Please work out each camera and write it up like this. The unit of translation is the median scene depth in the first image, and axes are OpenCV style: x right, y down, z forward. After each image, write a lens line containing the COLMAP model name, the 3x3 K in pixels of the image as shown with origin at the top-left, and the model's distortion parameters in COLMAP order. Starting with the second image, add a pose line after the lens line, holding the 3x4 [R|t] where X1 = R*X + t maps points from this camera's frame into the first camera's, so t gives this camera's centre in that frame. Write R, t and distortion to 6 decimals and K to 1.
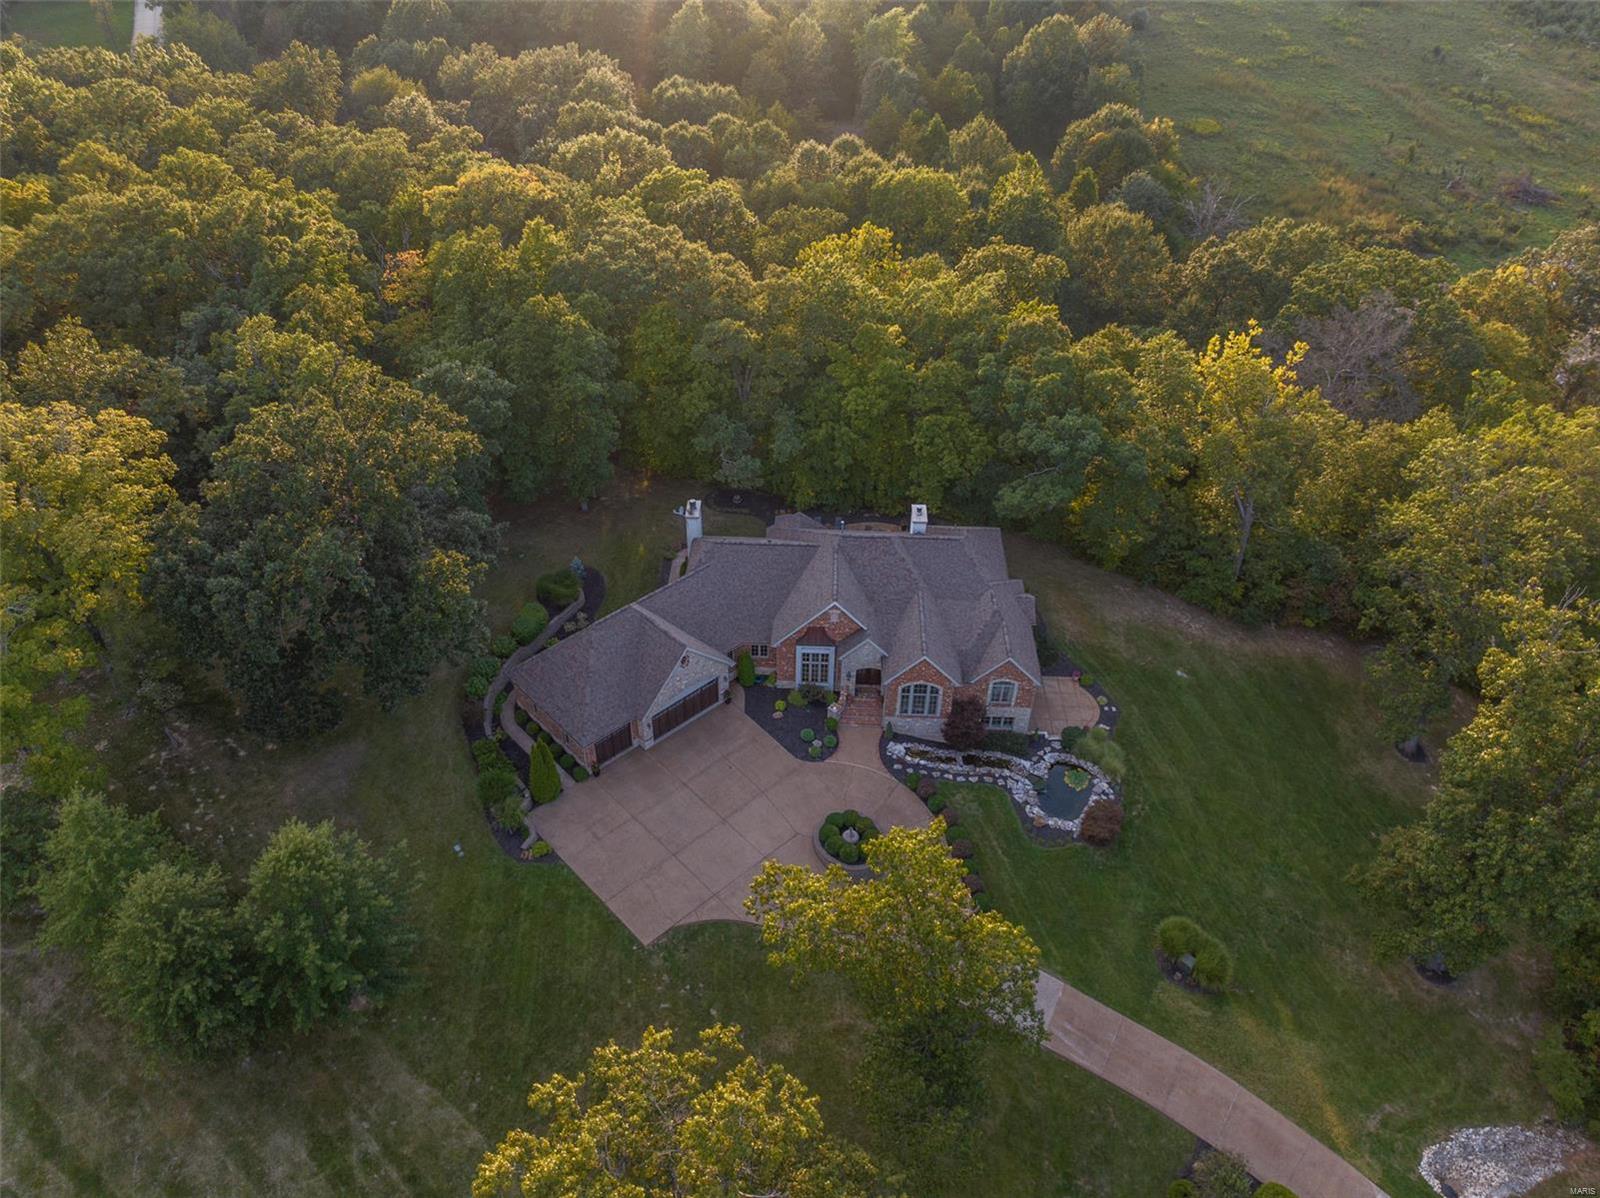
lens RADIAL K [[1131.4, 0, 794.9], [0, 1131.4, 591.1], [0, 0, 1]] dist [-0.038048, -0.002493]
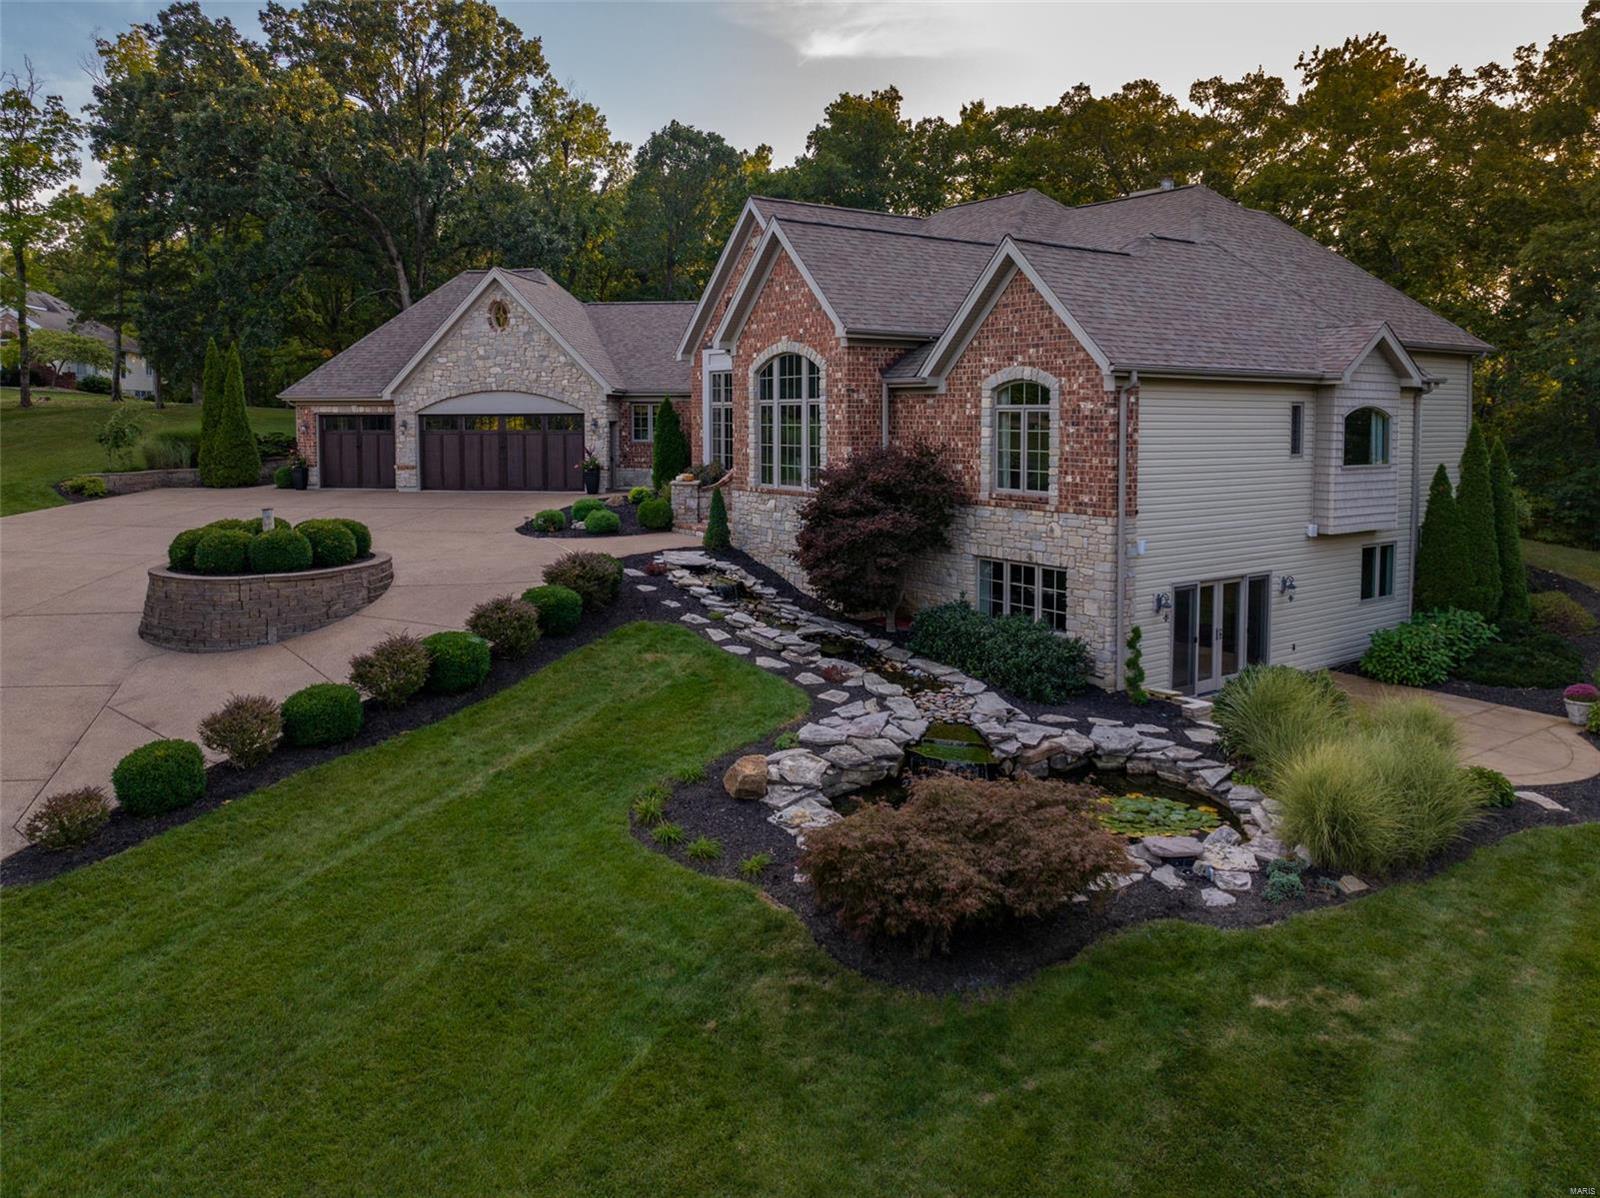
lens RADIAL K [[1165.4, 0, 799.3], [0, 1165.4, 478.0], [0, 0, 1]] dist [-0.036939, 0.003148]
pose [[0.604716, 0.030390, -0.795861, 0.374782], [-0.496900, 0.795330, -0.347188, 0.221346], [0.622421, 0.605414, 0.496050, 0.836333]]
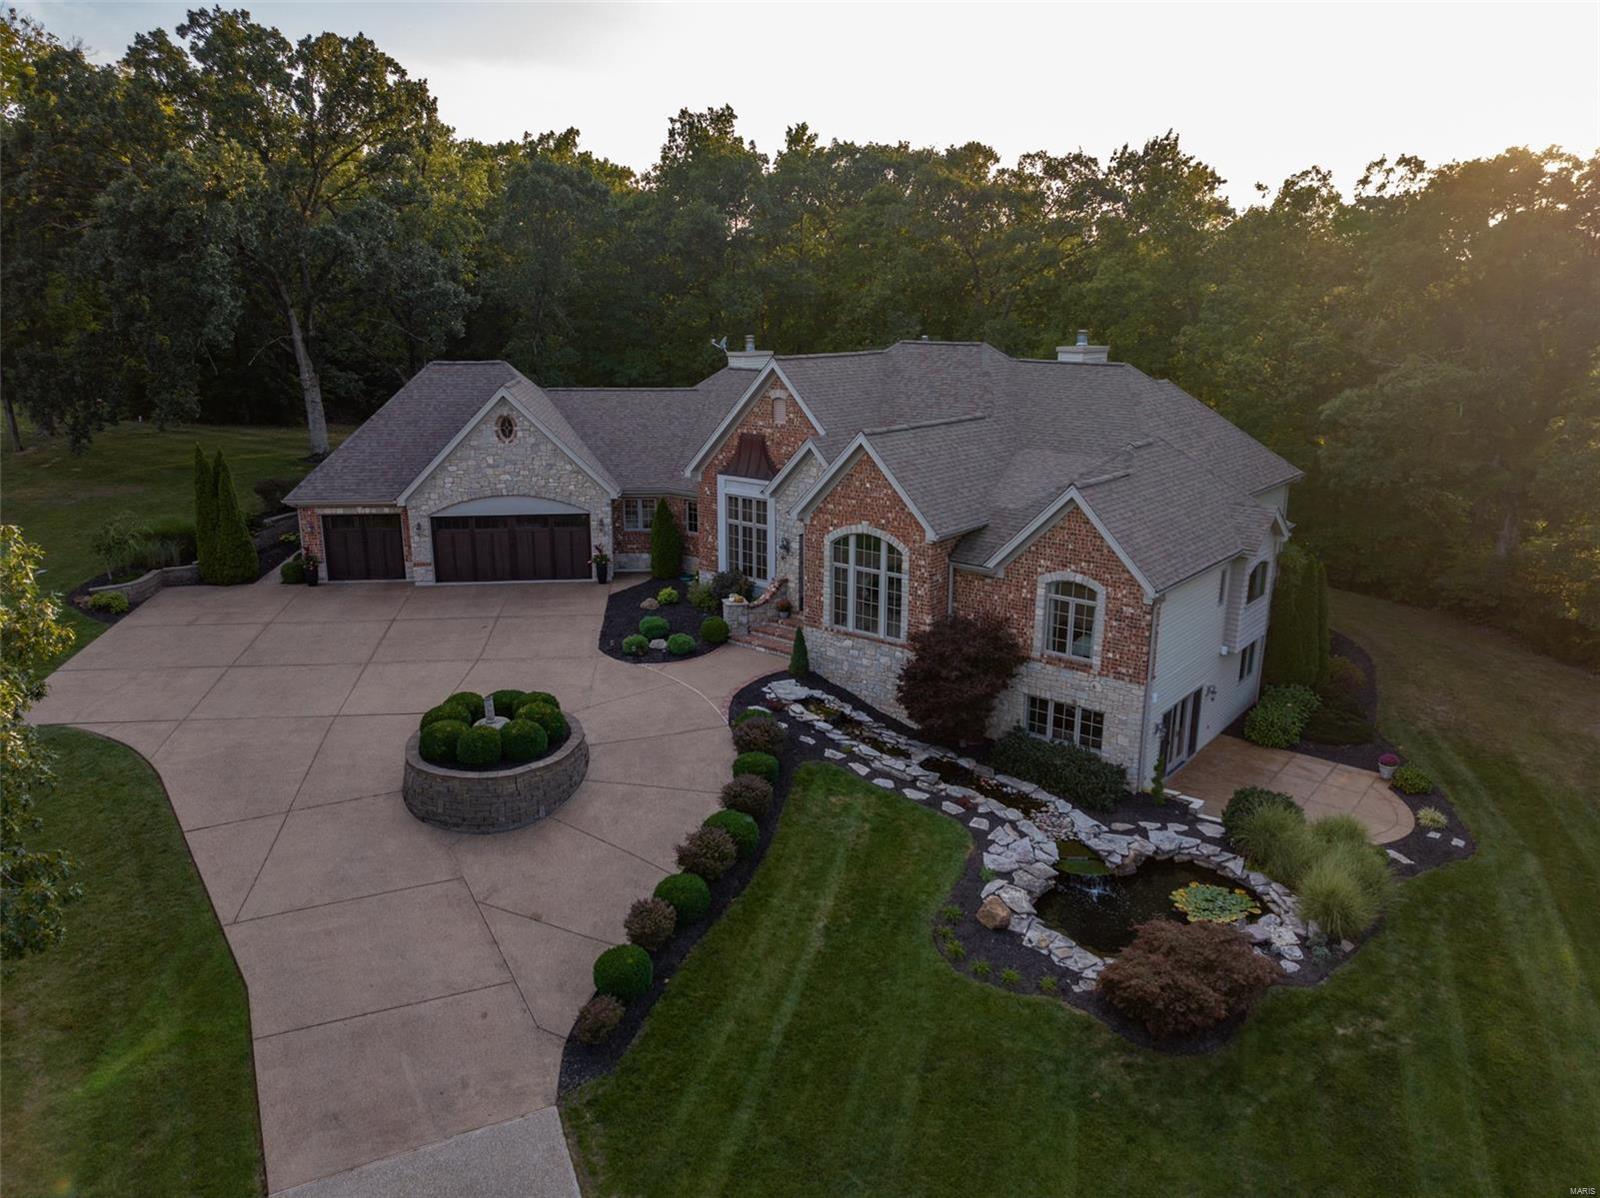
lens RADIAL K [[1131.4, 0, 794.9], [0, 1131.4, 591.1], [0, 0, 1]] dist [-0.038048, -0.002493]
pose [[0.795663, 0.143725, -0.588442, 0.335728], [-0.377309, 0.877564, -0.295837, 0.231720], [0.473877, 0.457411, 0.752474, 0.660747]]
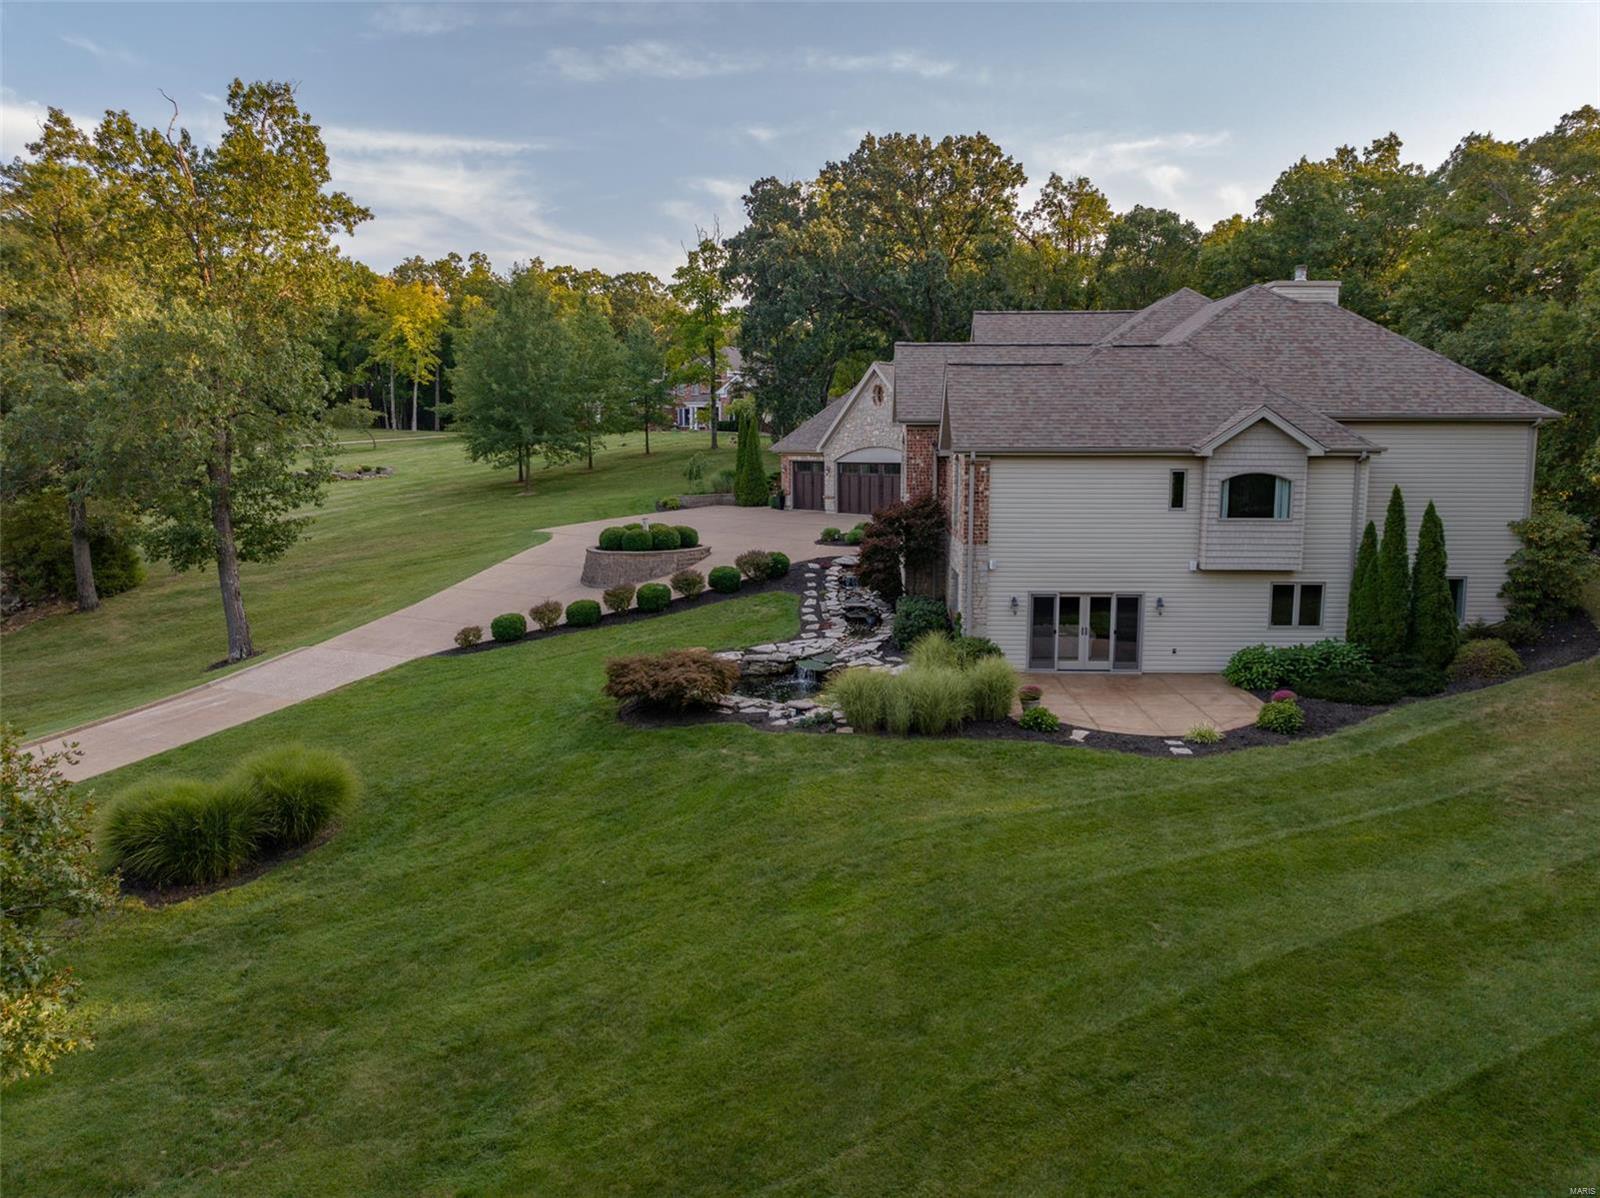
lens RADIAL K [[1116.6, 0, 820.3], [0, 1116.6, 600.5], [0, 0, 1]] dist [0.056965, -0.144210]
pose [[0.002945, 0.126823, -0.991921, 0.606553], [-0.631800, 0.769107, 0.096459, 0.113488], [0.775126, 0.626411, 0.082391, 0.953622]]
